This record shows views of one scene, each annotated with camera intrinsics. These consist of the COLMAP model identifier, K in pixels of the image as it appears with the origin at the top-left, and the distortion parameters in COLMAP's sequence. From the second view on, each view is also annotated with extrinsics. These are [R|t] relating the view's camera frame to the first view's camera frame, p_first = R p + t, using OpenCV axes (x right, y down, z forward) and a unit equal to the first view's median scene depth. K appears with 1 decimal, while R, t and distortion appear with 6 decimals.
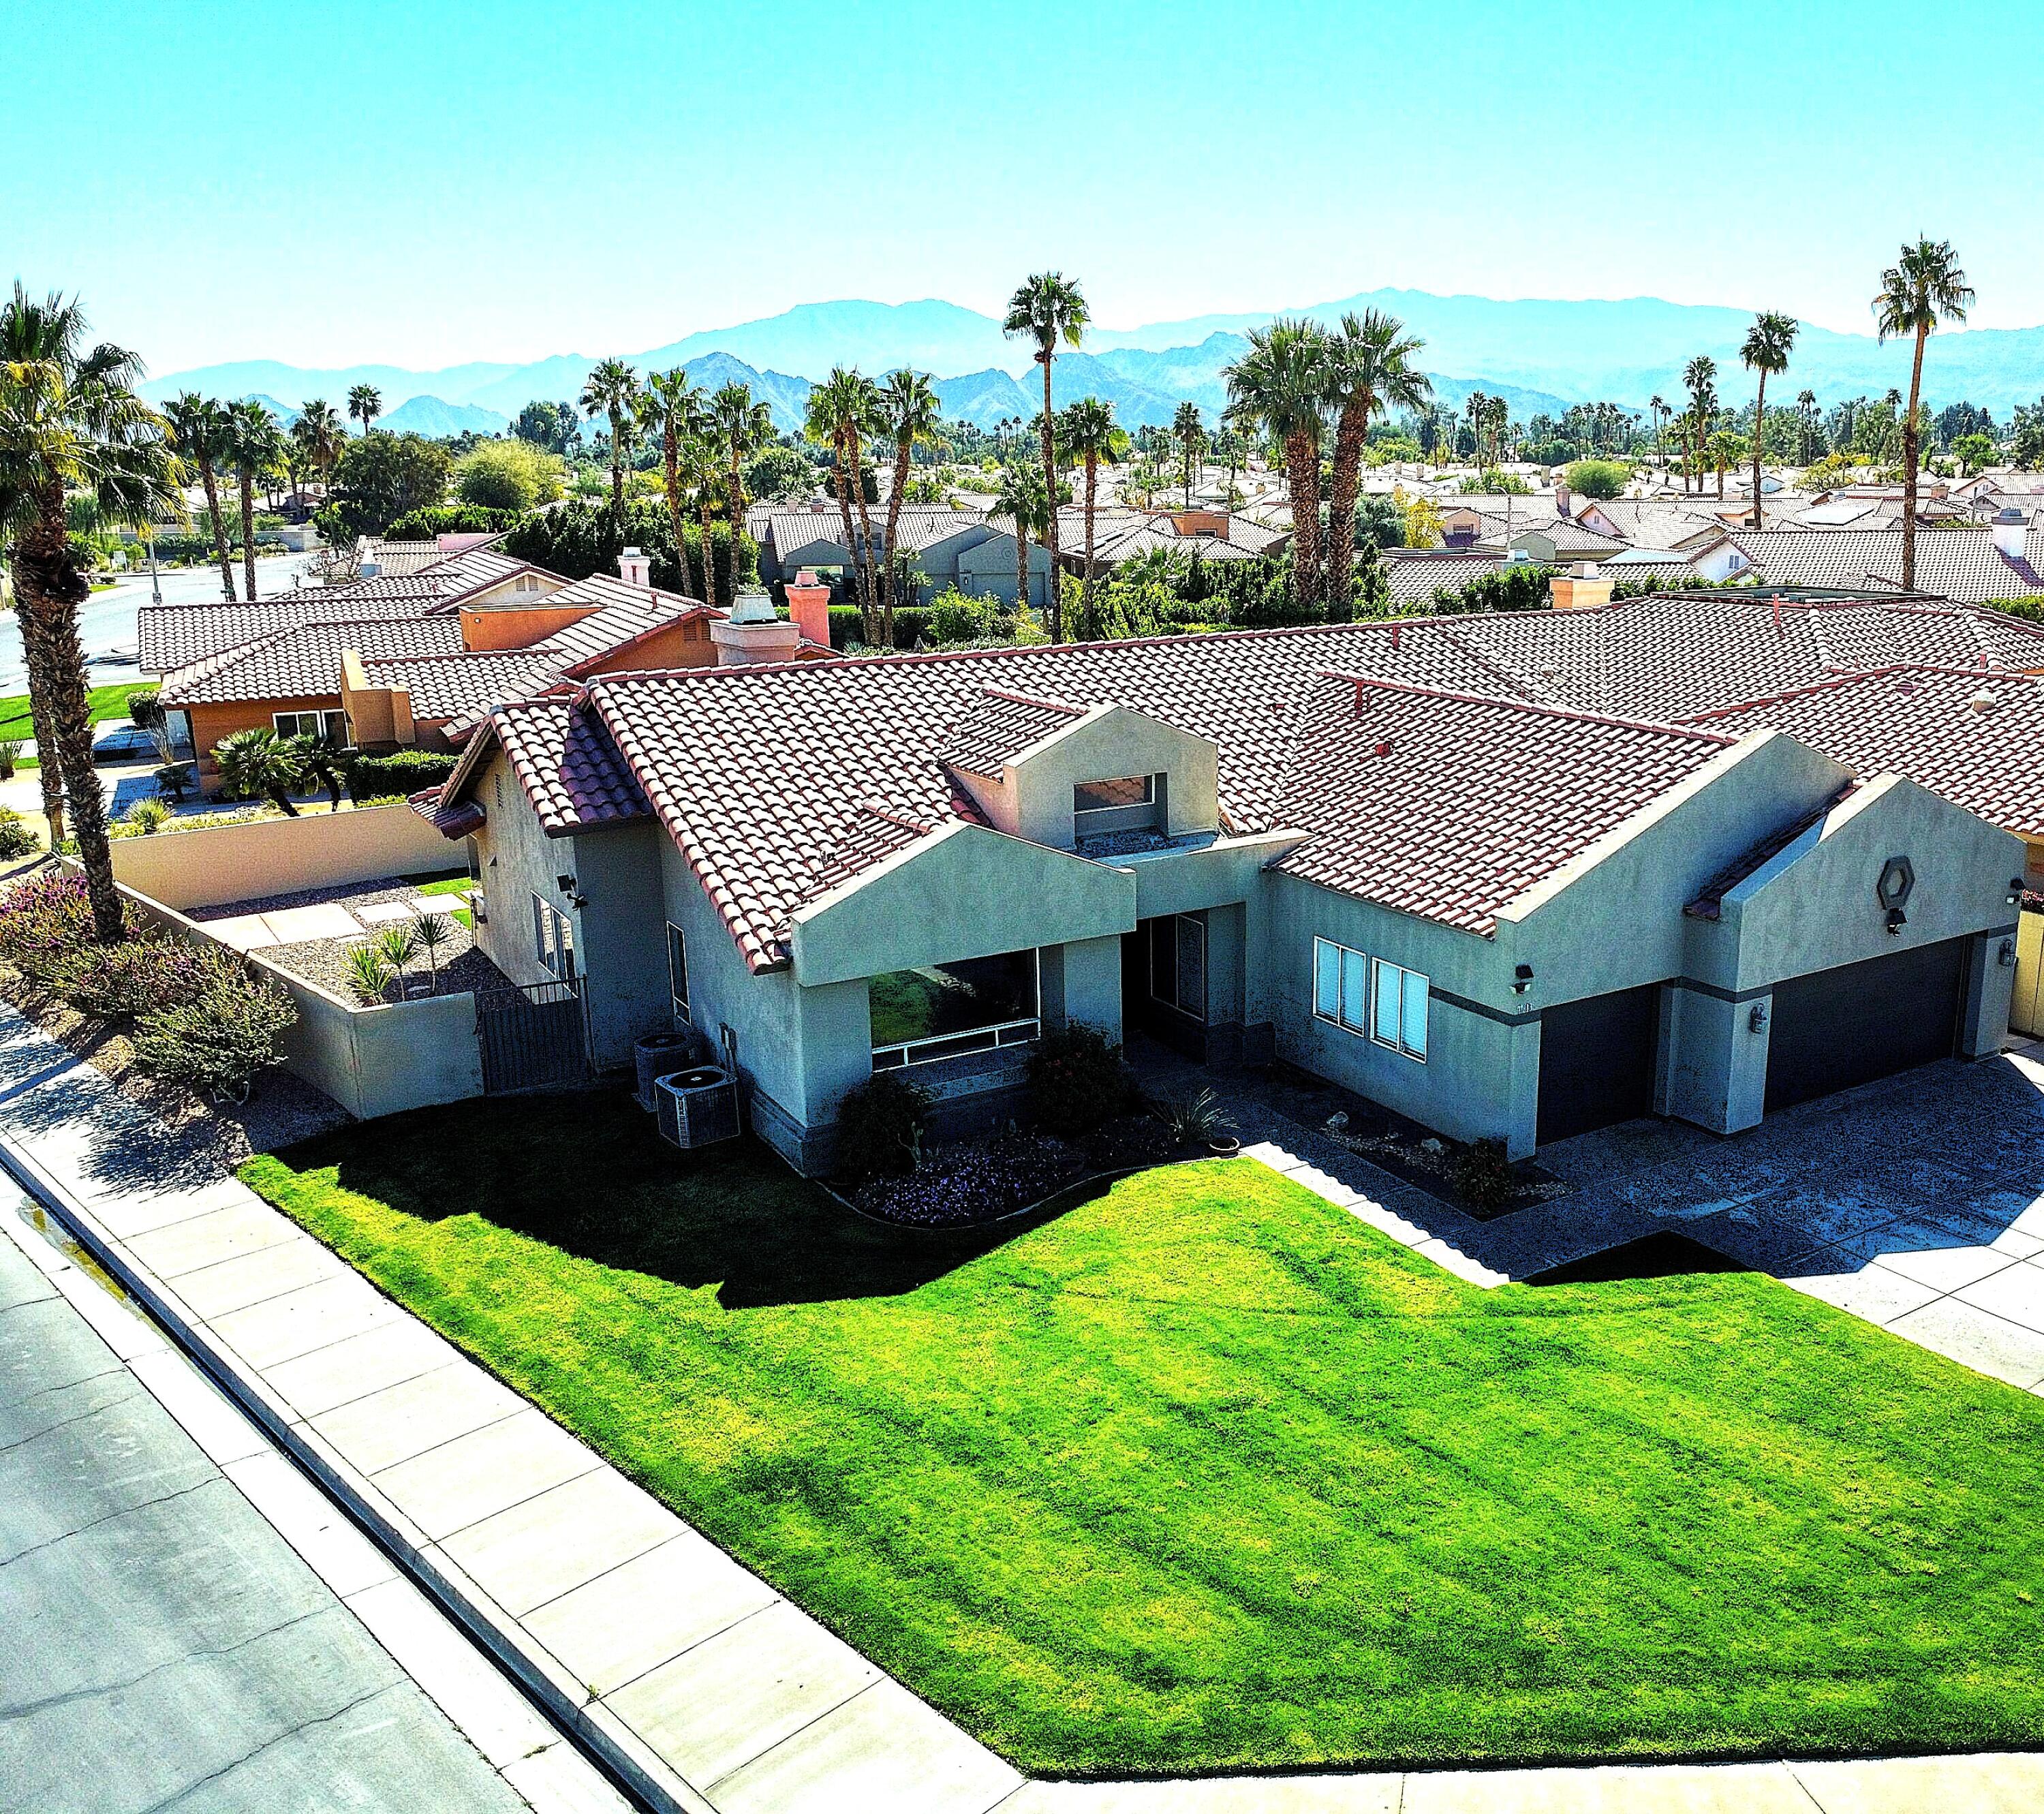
lens RADIAL K [[1559.3, 0, 1022.0], [0, 1559.3, 907.0], [0, 0, 1]] dist [-0.011460, -0.008006]
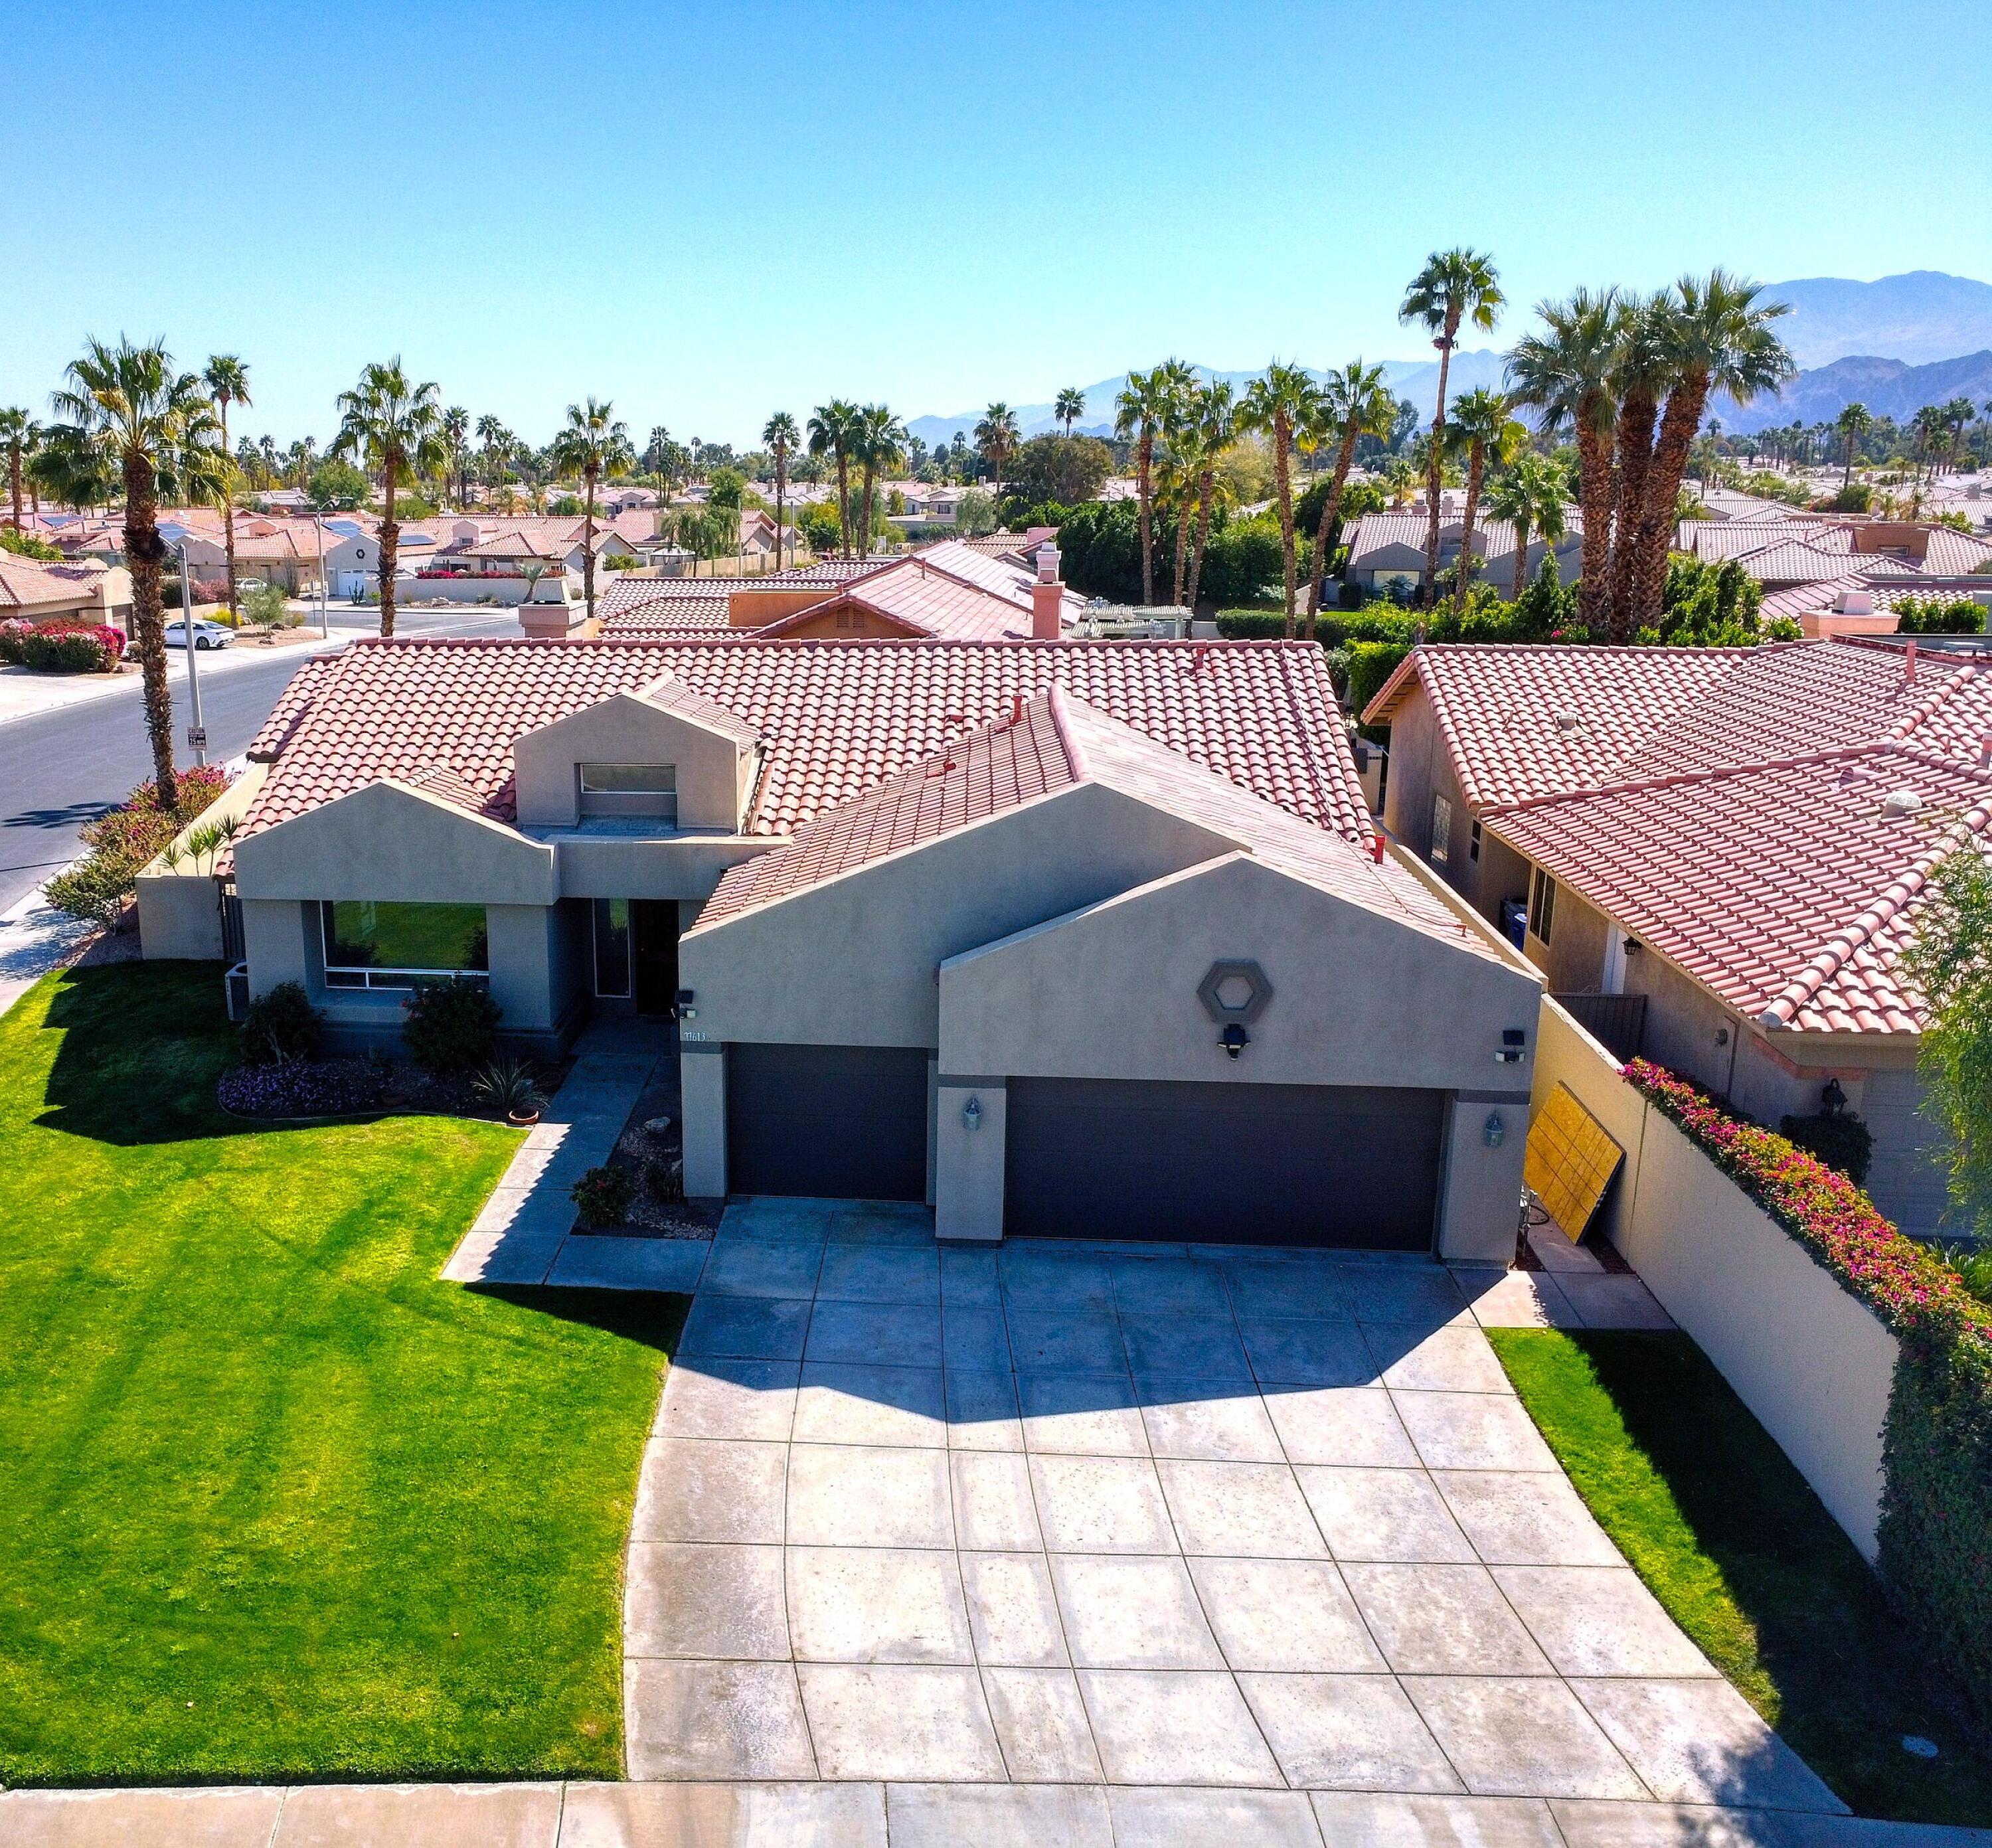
lens RADIAL K [[1609.3, 0, 996.0], [0, 1609.3, 924.0], [0, 0, 1]] dist [-0.019045, -0.000253]
pose [[0.822893, 0.155946, -0.546377, 0.989910], [-0.154839, 0.986752, 0.048436, -0.076696], [0.546692, 0.044743, 0.836137, 0.281011]]
